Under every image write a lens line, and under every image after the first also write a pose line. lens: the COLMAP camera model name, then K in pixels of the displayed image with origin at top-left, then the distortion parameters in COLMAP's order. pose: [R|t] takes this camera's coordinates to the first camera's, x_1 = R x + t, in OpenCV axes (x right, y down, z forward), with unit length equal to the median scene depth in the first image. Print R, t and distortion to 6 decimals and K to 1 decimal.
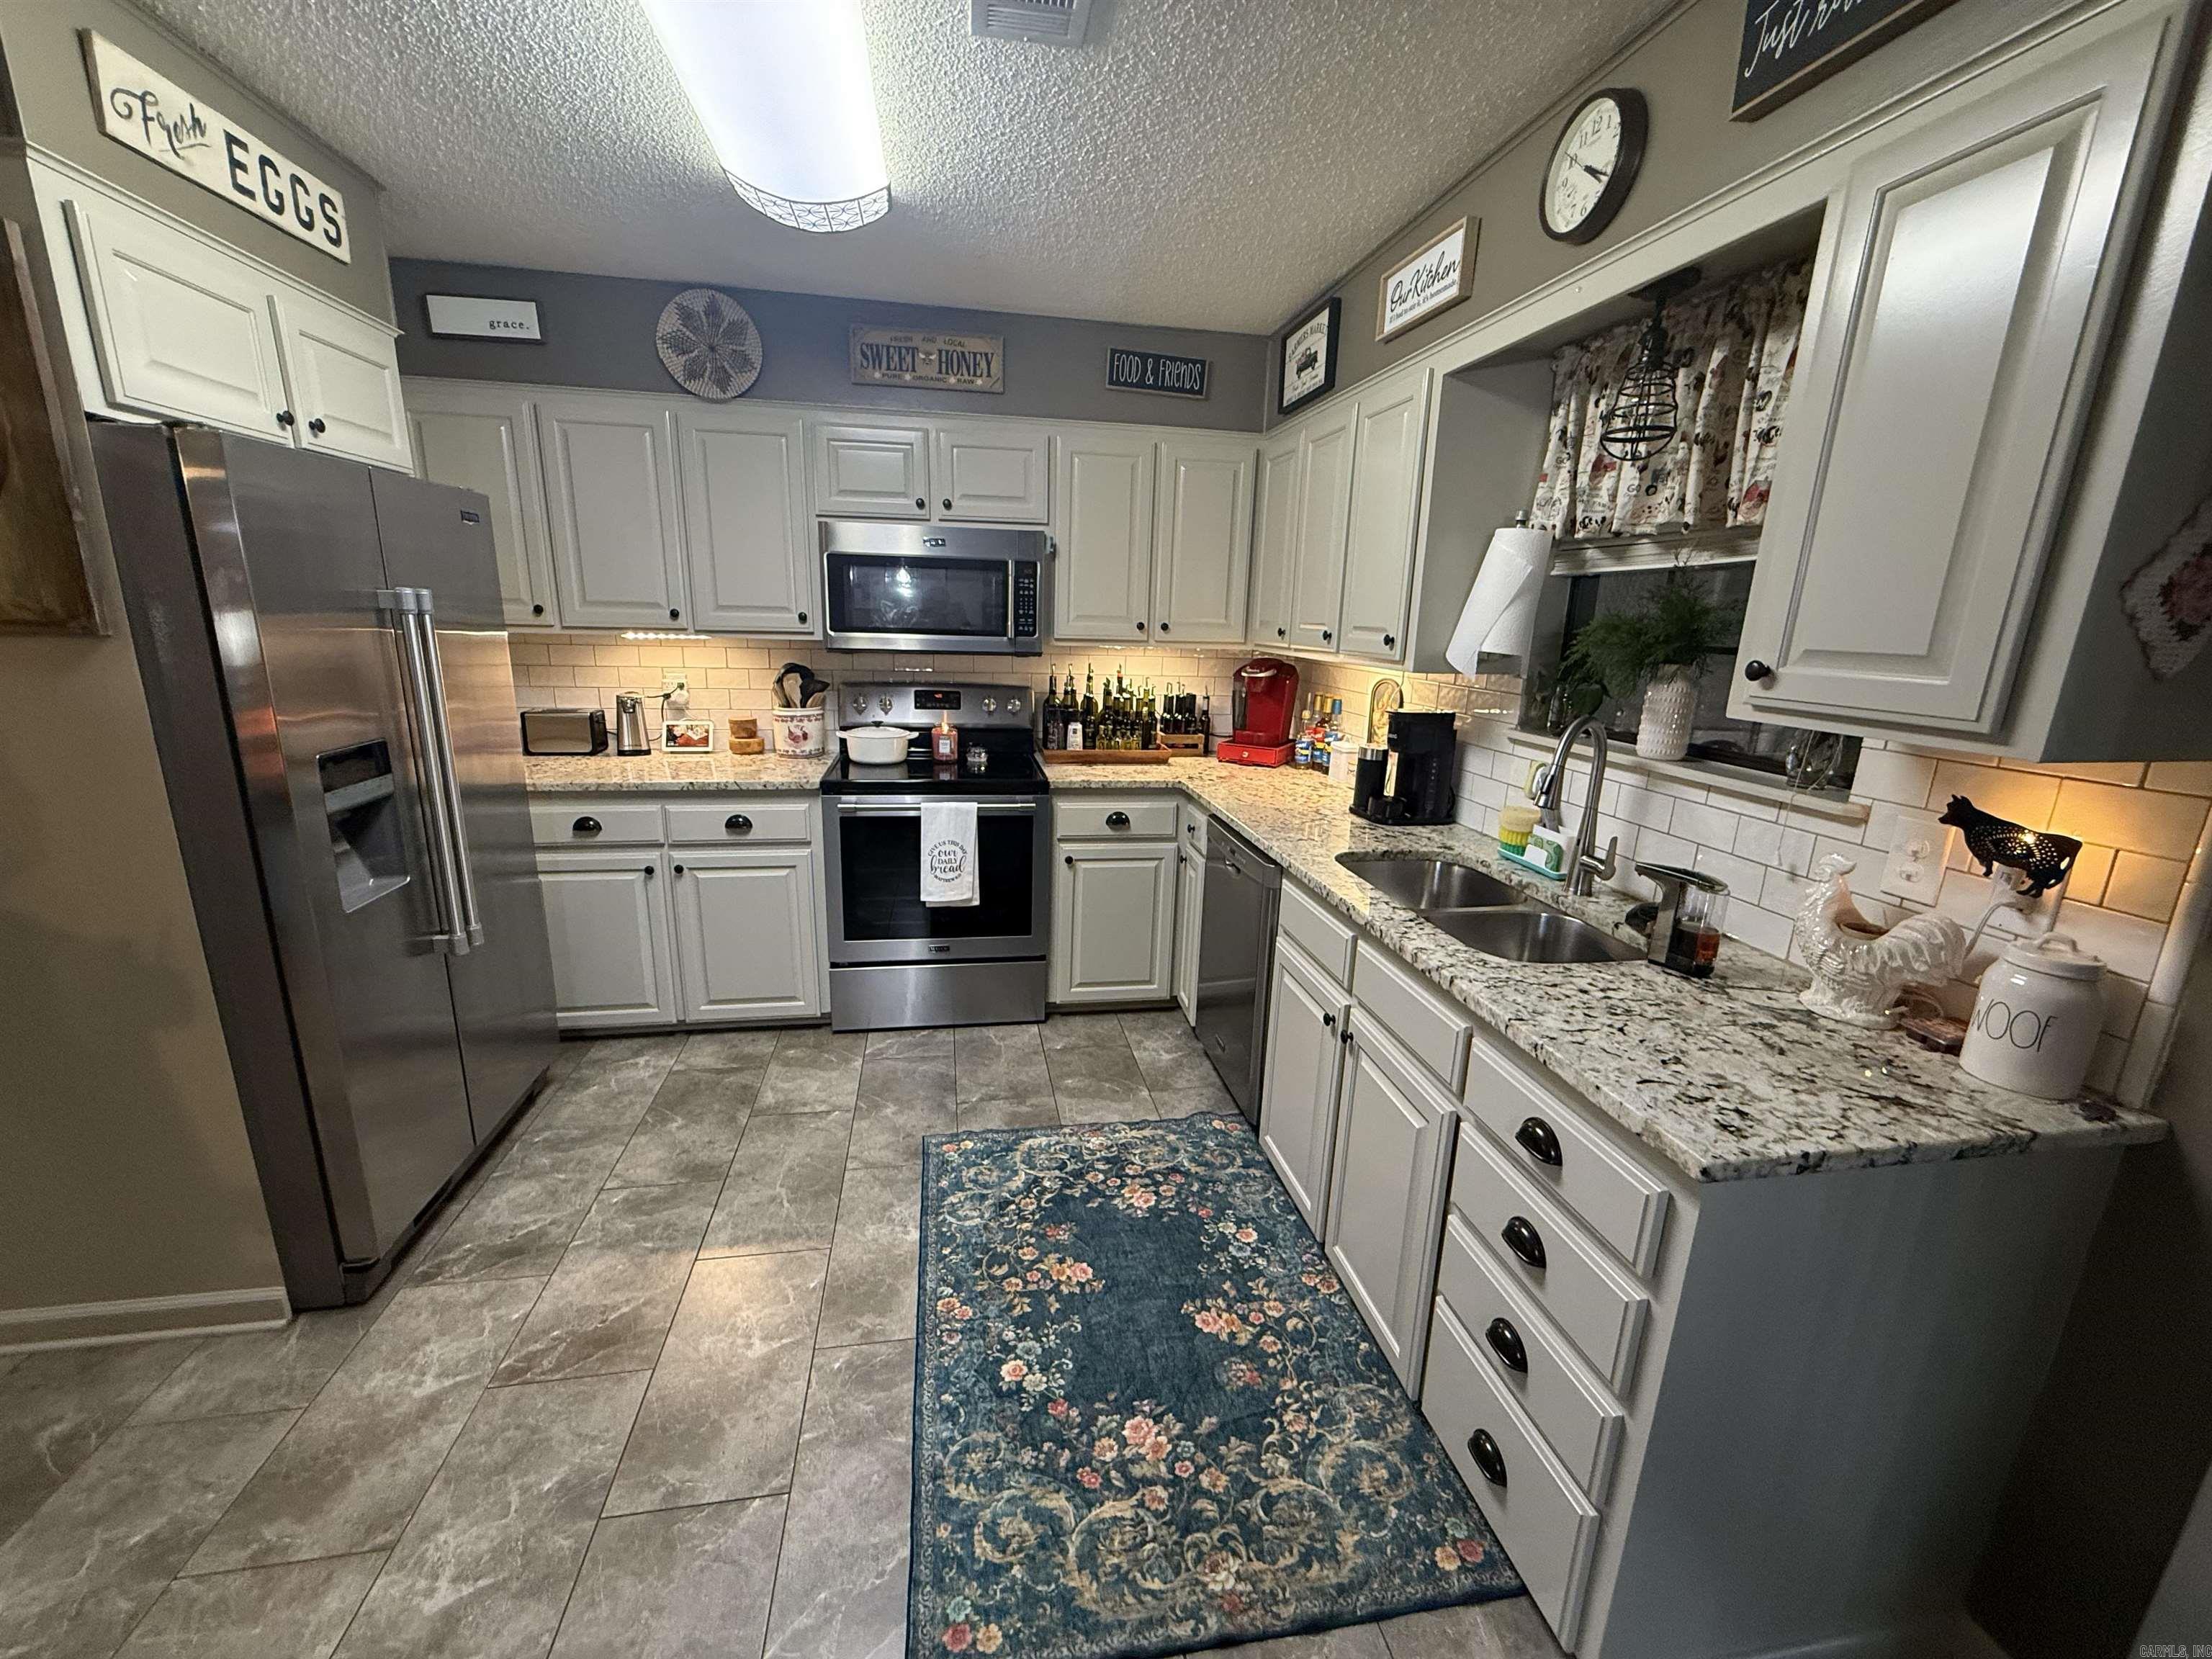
lens RADIAL K [[876.7, 0, 1097.6], [0, 876.7, 835.9], [0, 0, 1]] dist [-0.000528, -0.000368]
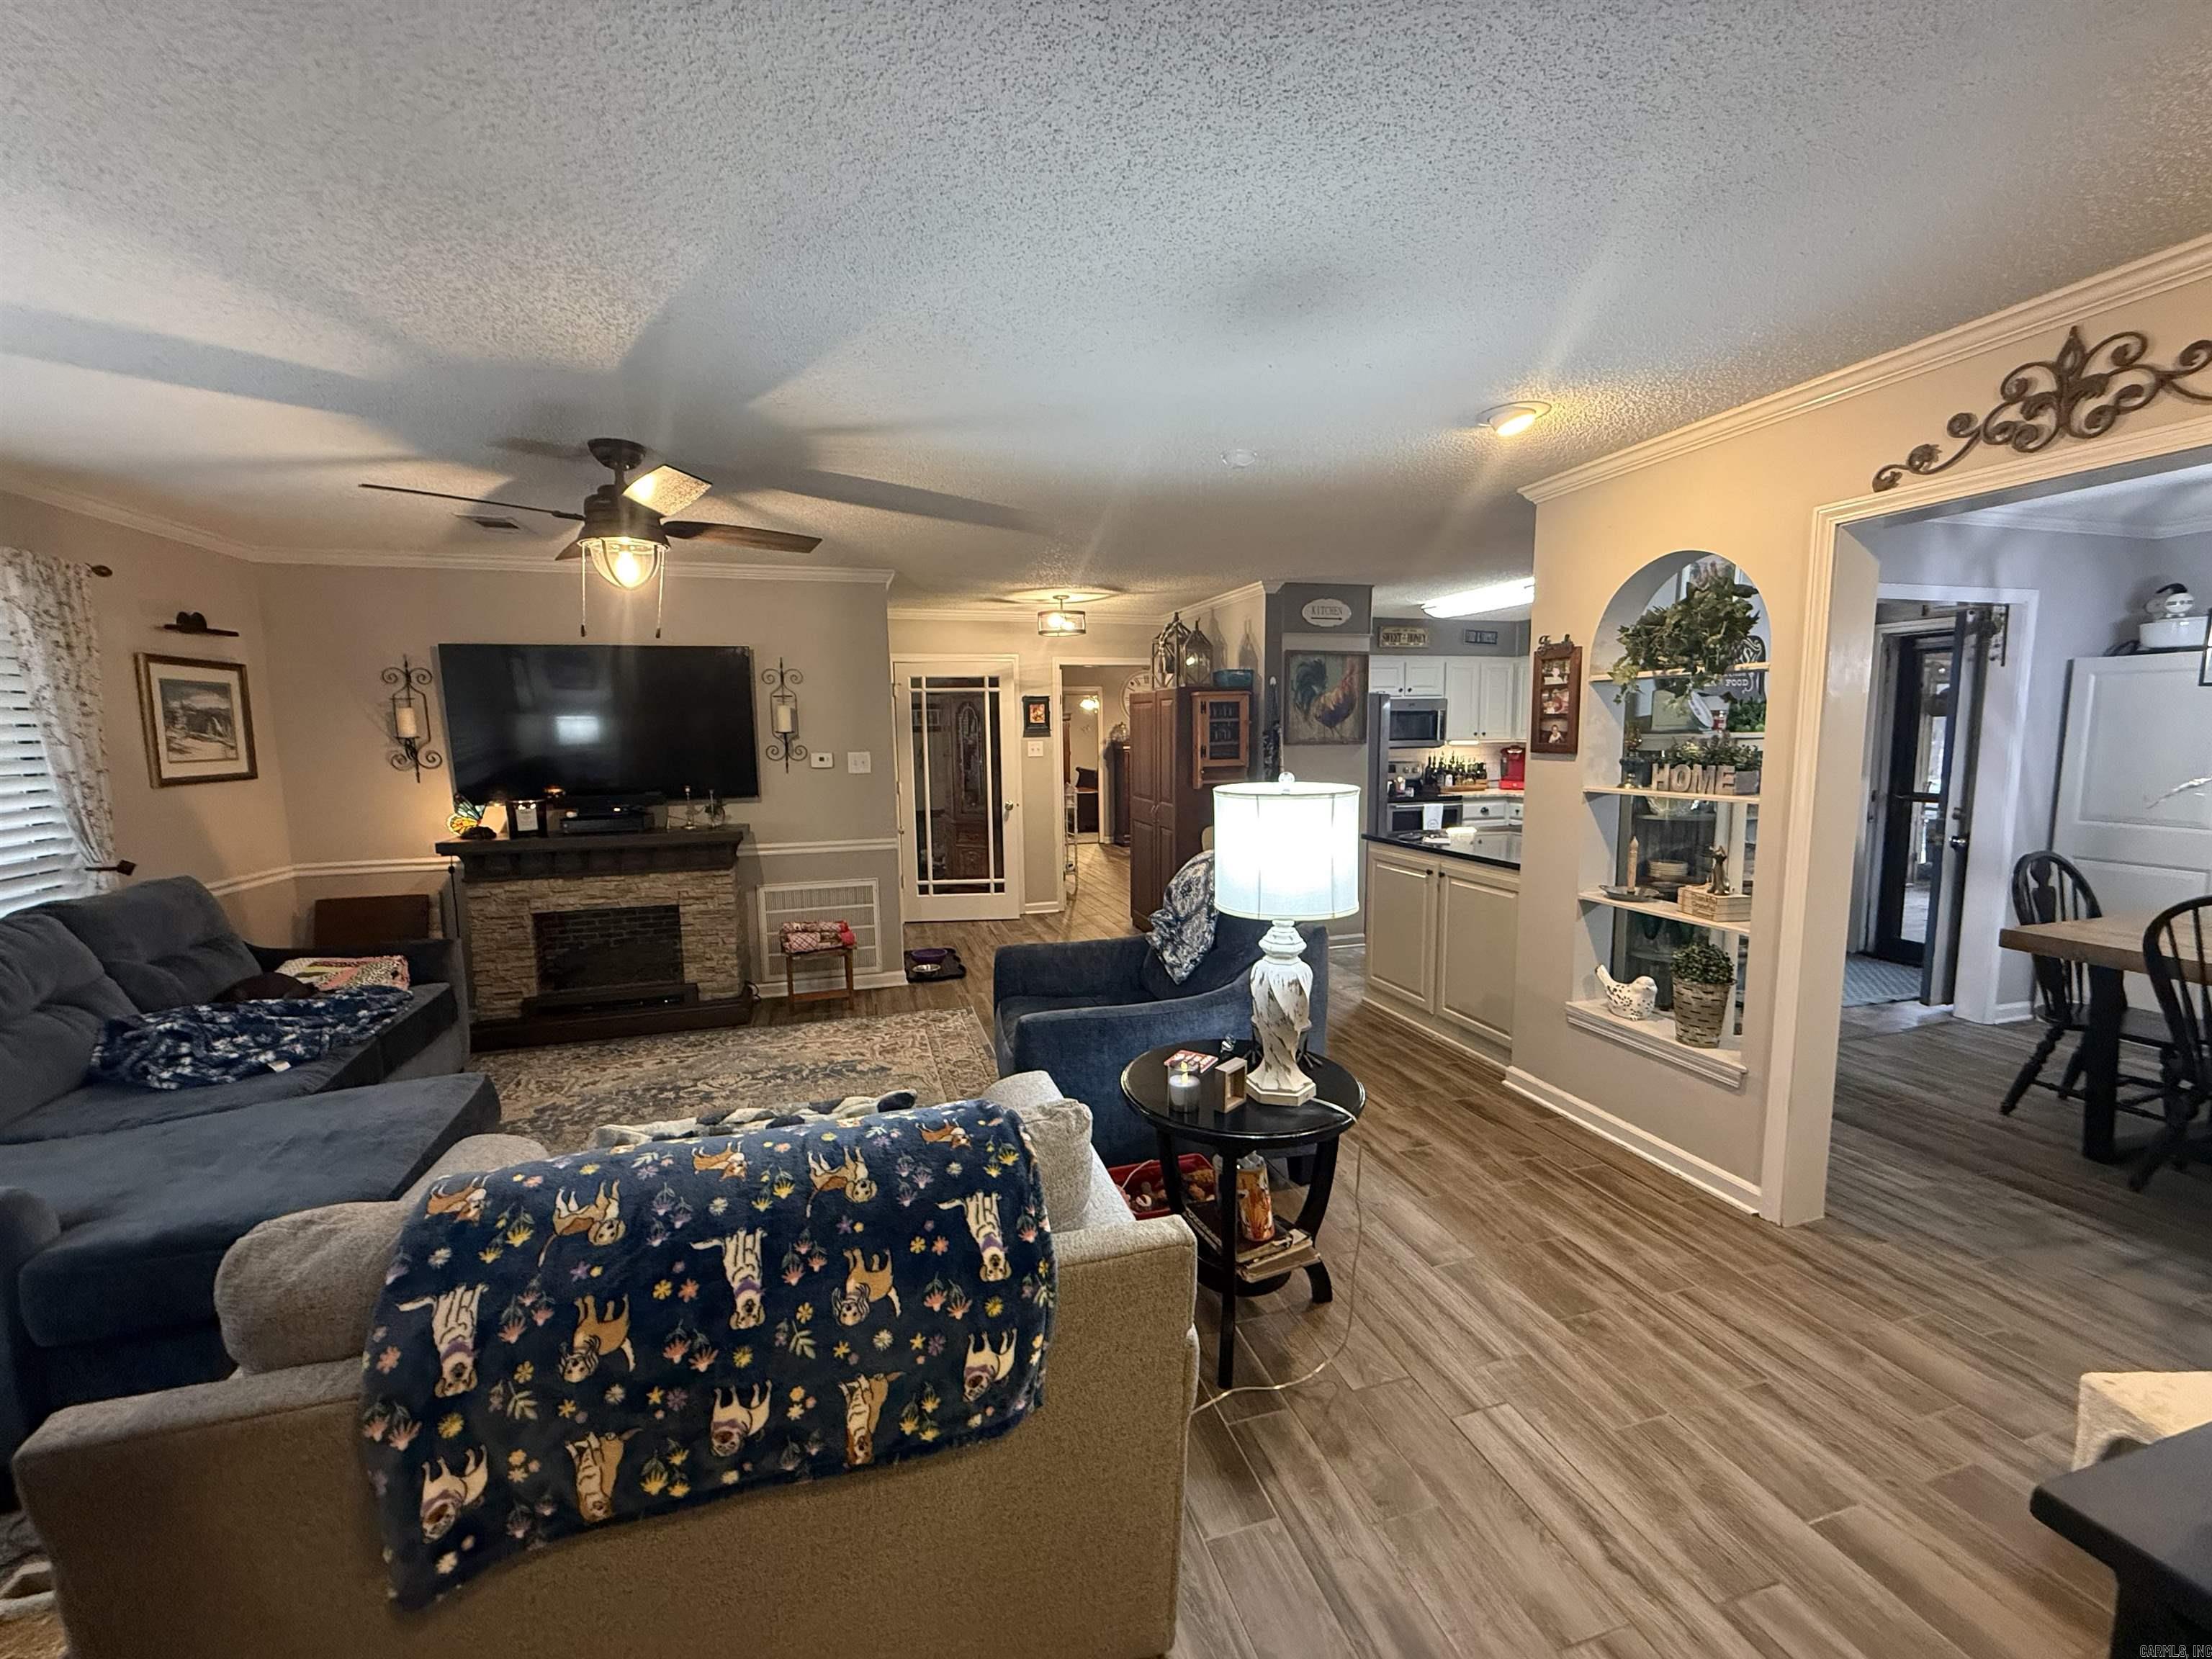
lens RADIAL K [[876.7, 0, 1103.1], [0, 876.7, 825.1], [0, 0, 1]] dist [-0.000528, -0.000368]
pose [[0.991798, -0.054042, 0.115831, -1.666150], [0.069813, 0.988142, -0.136751, 0.357148], [-0.107067, 0.143716, 0.983810, -1.637348]]
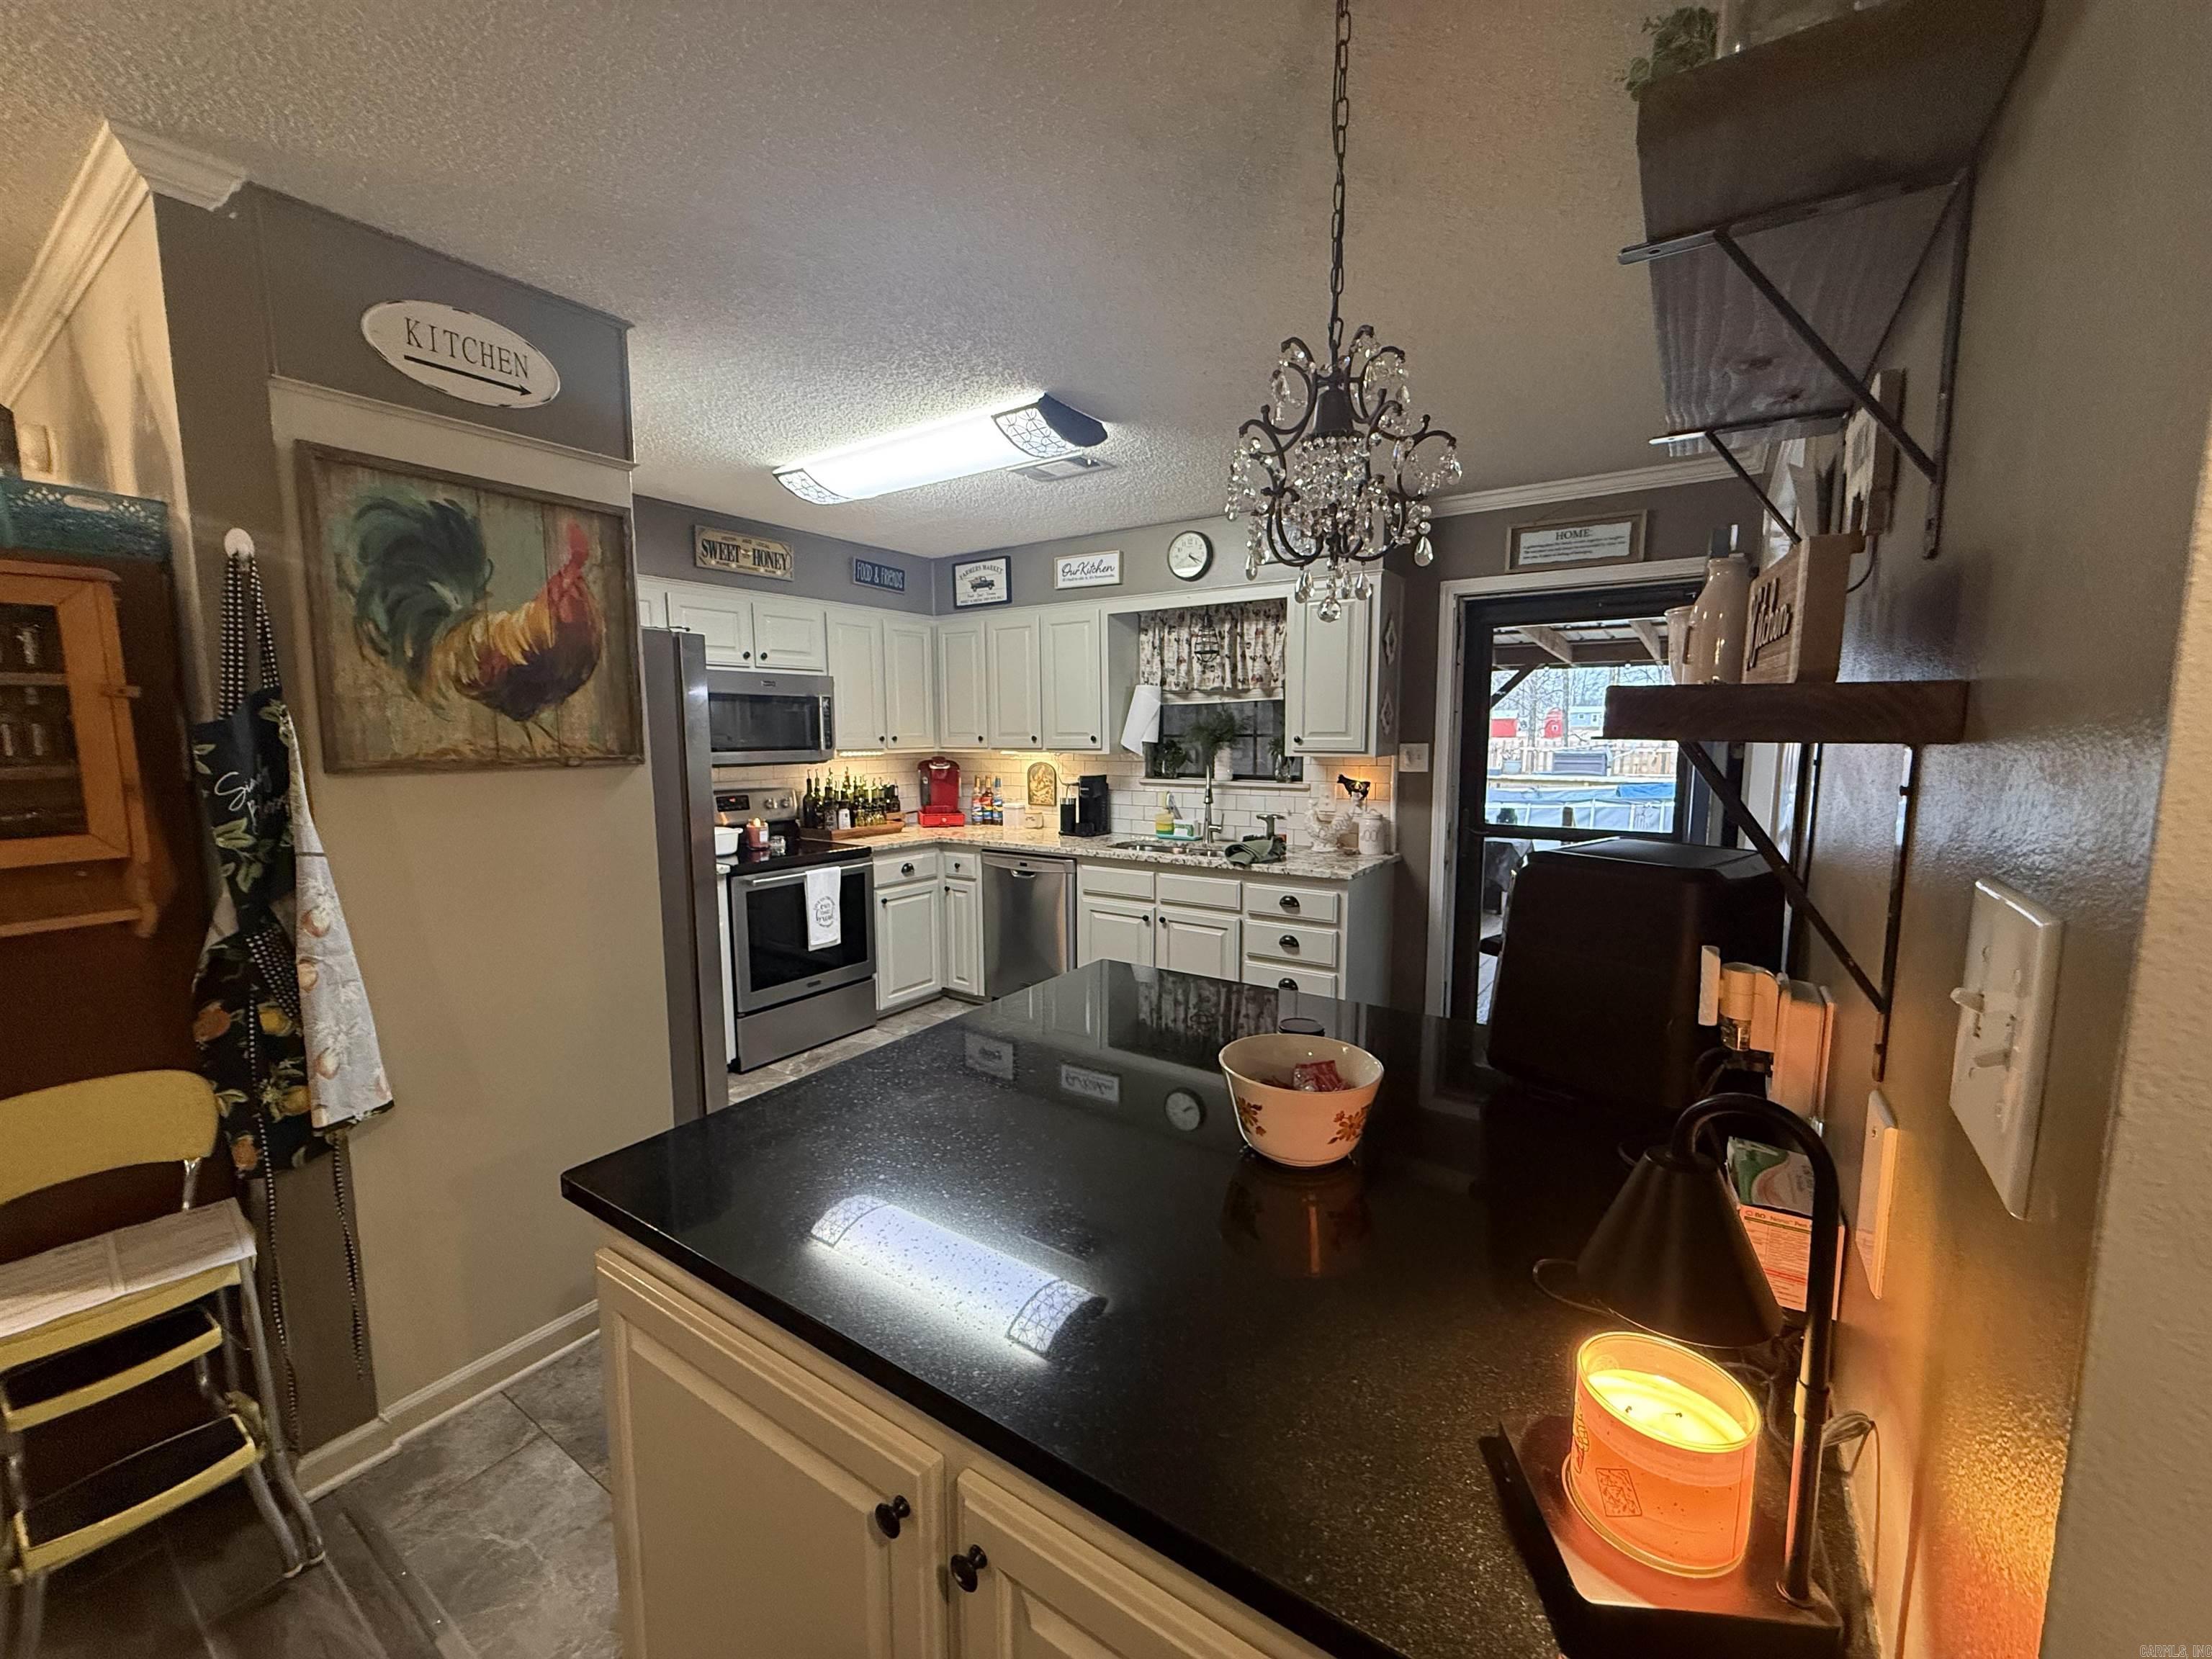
lens RADIAL K [[876.7, 0, 1092.0], [0, 876.7, 825.5], [0, 0, 1]] dist [-0.000528, -0.000368]
pose [[0.698969, -0.110231, 0.706605, -0.978432], [0.202181, 0.978201, -0.047396, 0.053269], [-0.685977, 0.175990, 0.706019, -0.311169]]
